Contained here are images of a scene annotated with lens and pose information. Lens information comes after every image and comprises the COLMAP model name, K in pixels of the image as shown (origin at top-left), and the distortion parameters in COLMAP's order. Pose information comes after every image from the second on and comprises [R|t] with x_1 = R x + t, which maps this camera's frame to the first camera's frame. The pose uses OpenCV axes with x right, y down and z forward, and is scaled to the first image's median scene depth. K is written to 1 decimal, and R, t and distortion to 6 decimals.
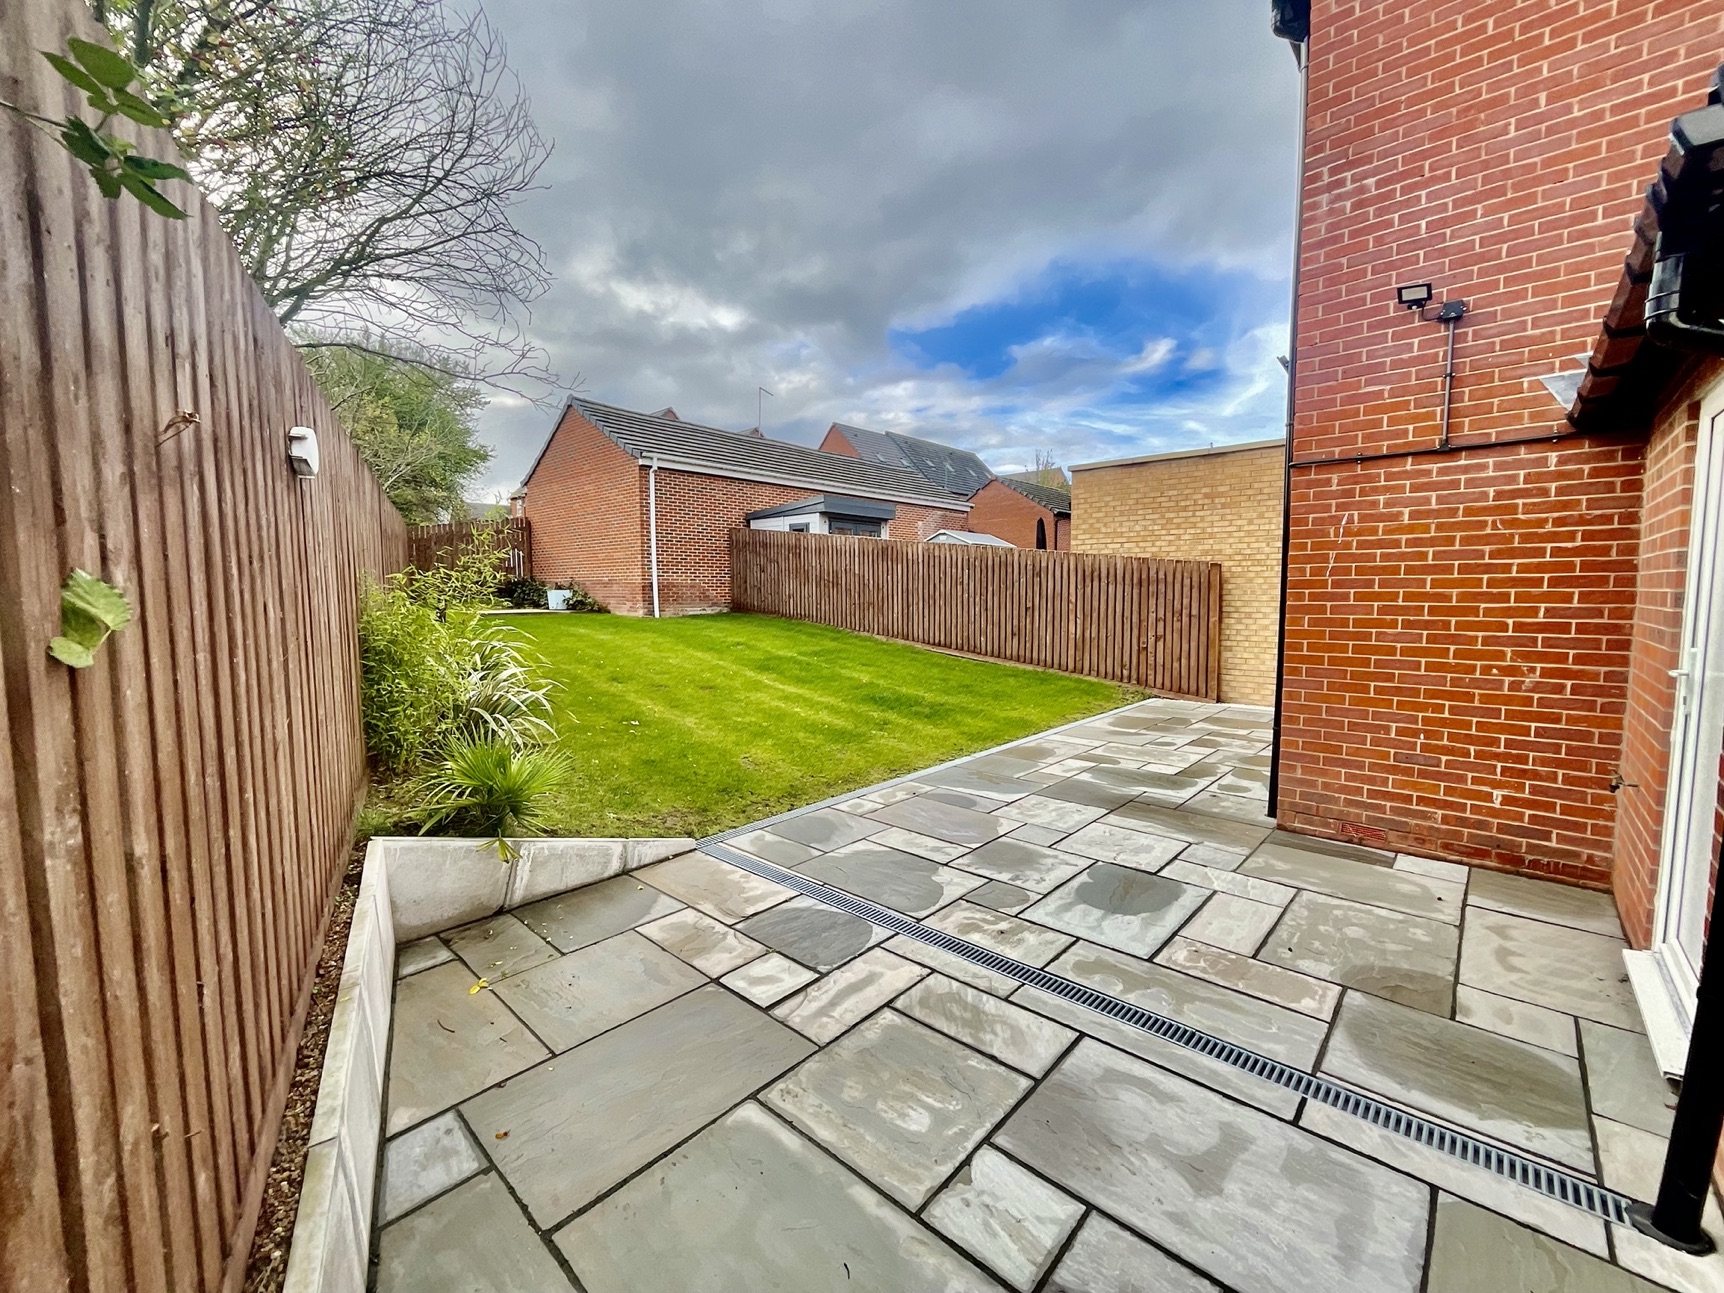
lens RADIAL K [[698.7, 0, 863.2], [0, 698.7, 650.9], [0, 0, 1]] dist [-0.002128, 0.001066]
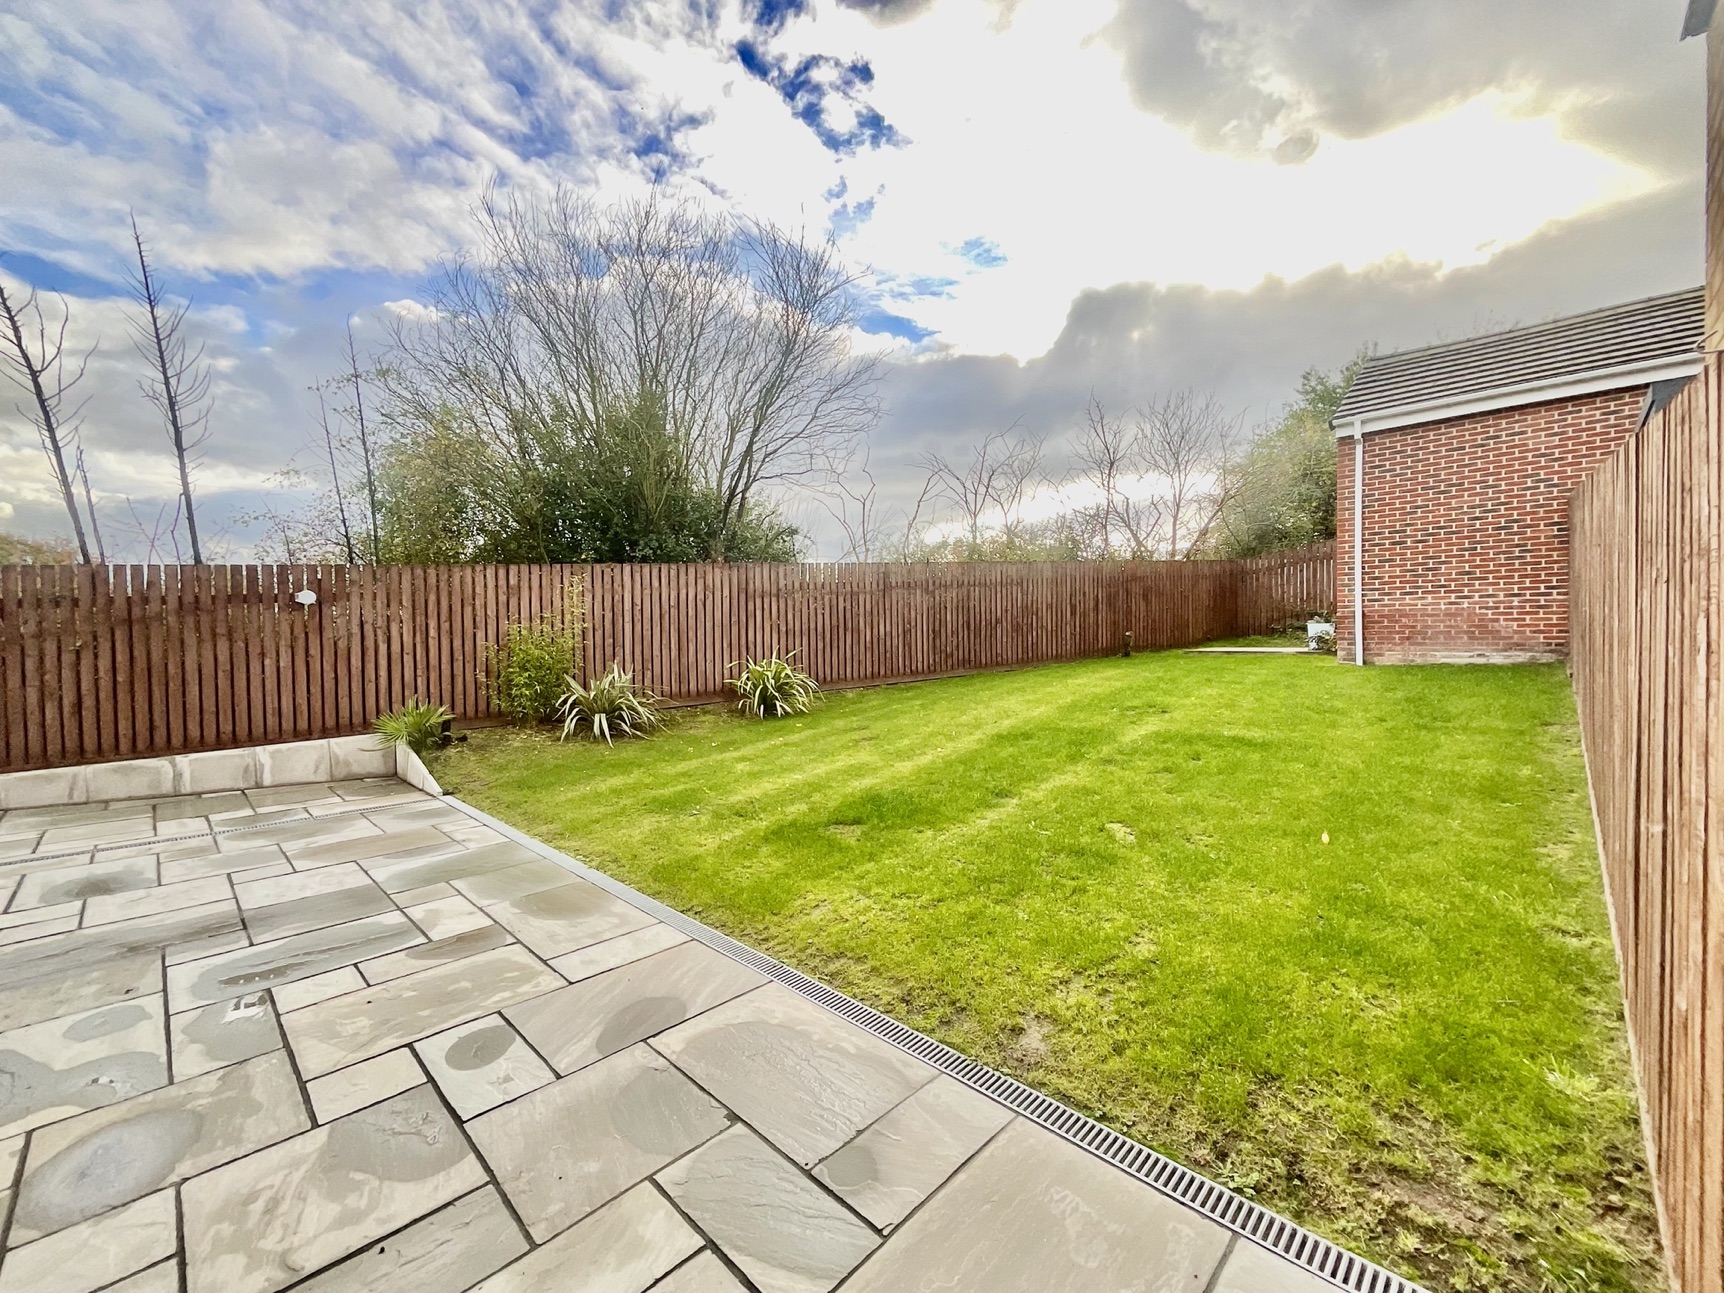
lens RADIAL K [[698.7, 0, 863.2], [0, 698.7, 648.3], [0, 0, 1]] dist [-0.002128, 0.001066]
pose [[-0.034869, 0.024325, -0.999096, 0.539749], [-0.070795, 0.997132, 0.026748, -0.069899], [0.996881, 0.071664, -0.033047, 0.823172]]
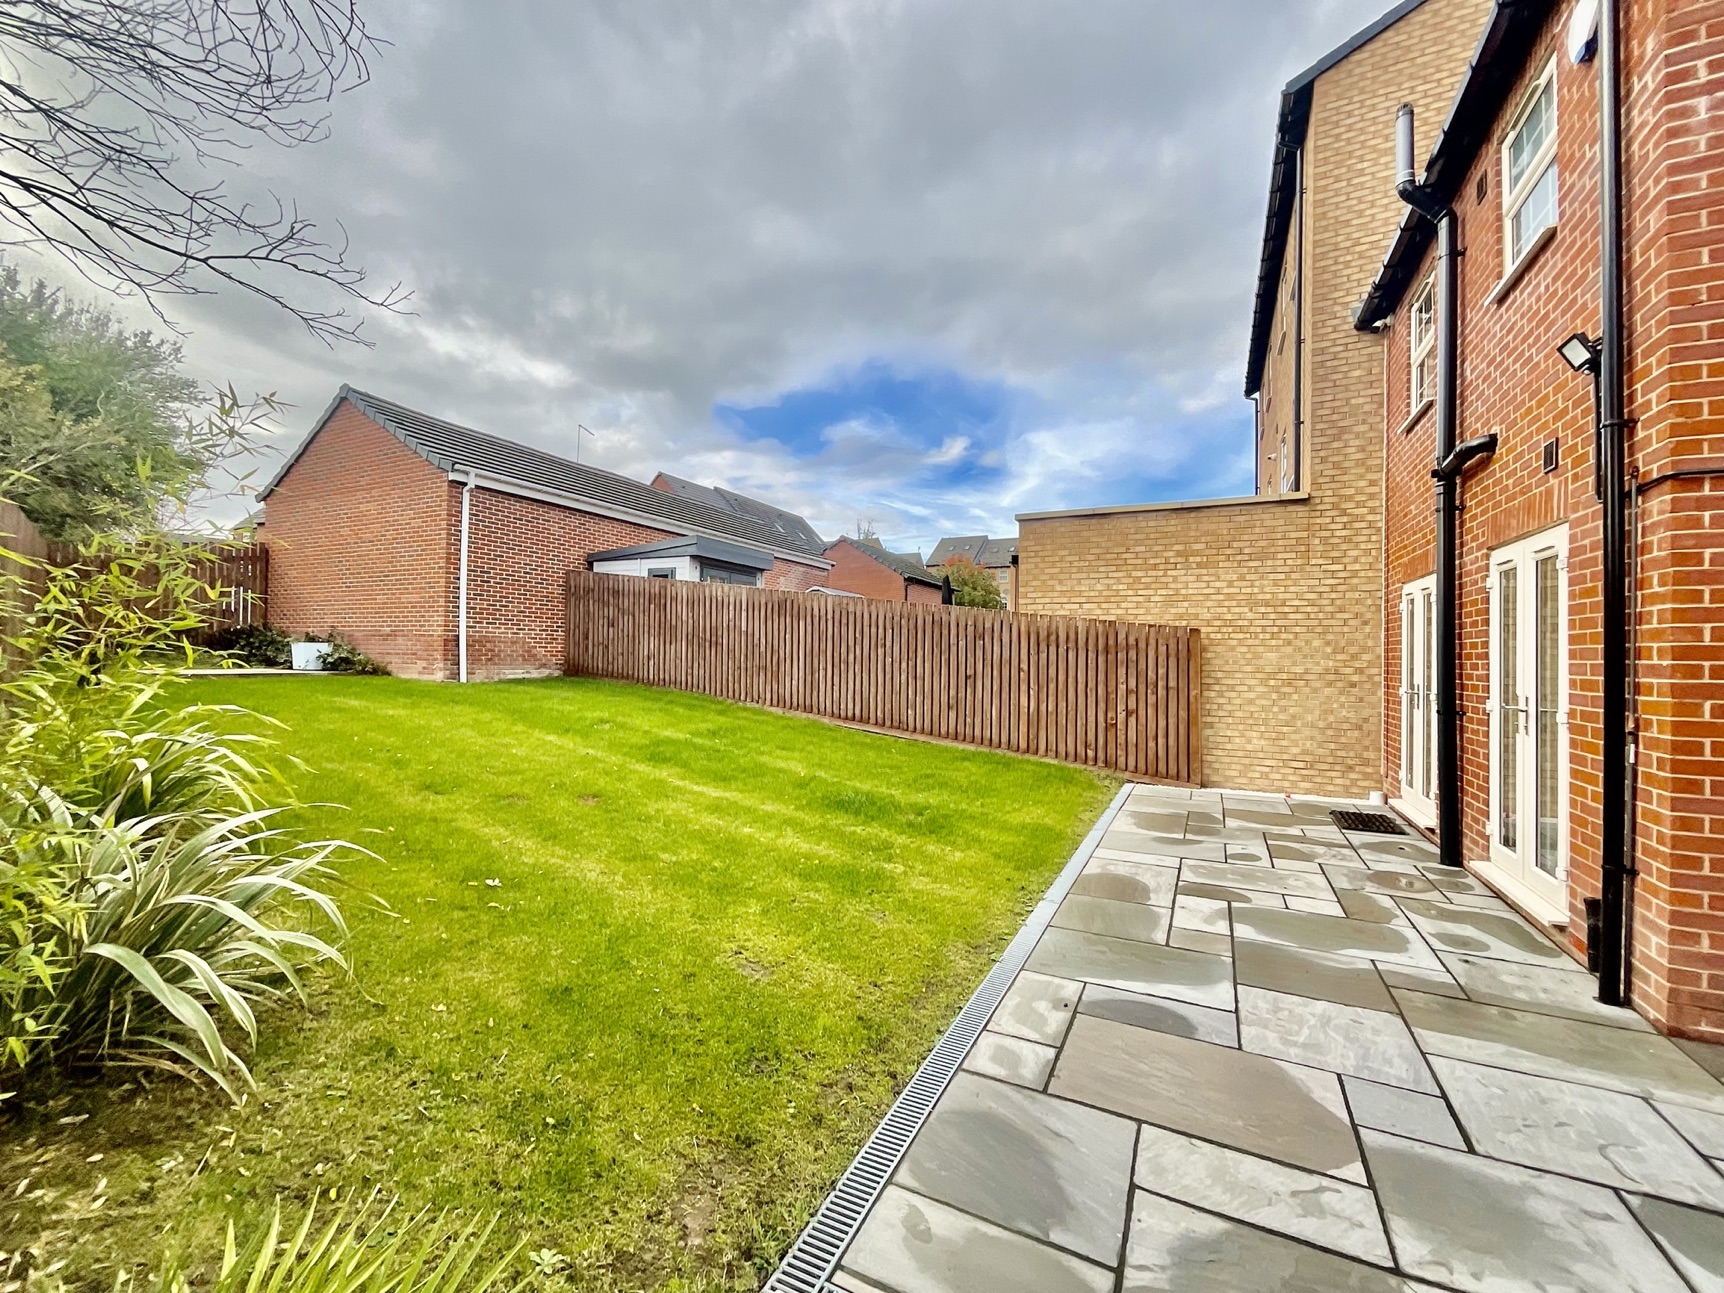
lens RADIAL K [[698.7, 0, 864.0], [0, 698.7, 645.2], [0, 0, 1]] dist [-0.002128, 0.001066]
pose [[0.961700, 0.023263, 0.273114, -0.129470], [0.004141, 0.995045, -0.099338, -0.016812], [-0.274072, 0.096665, 0.956839, 0.245730]]
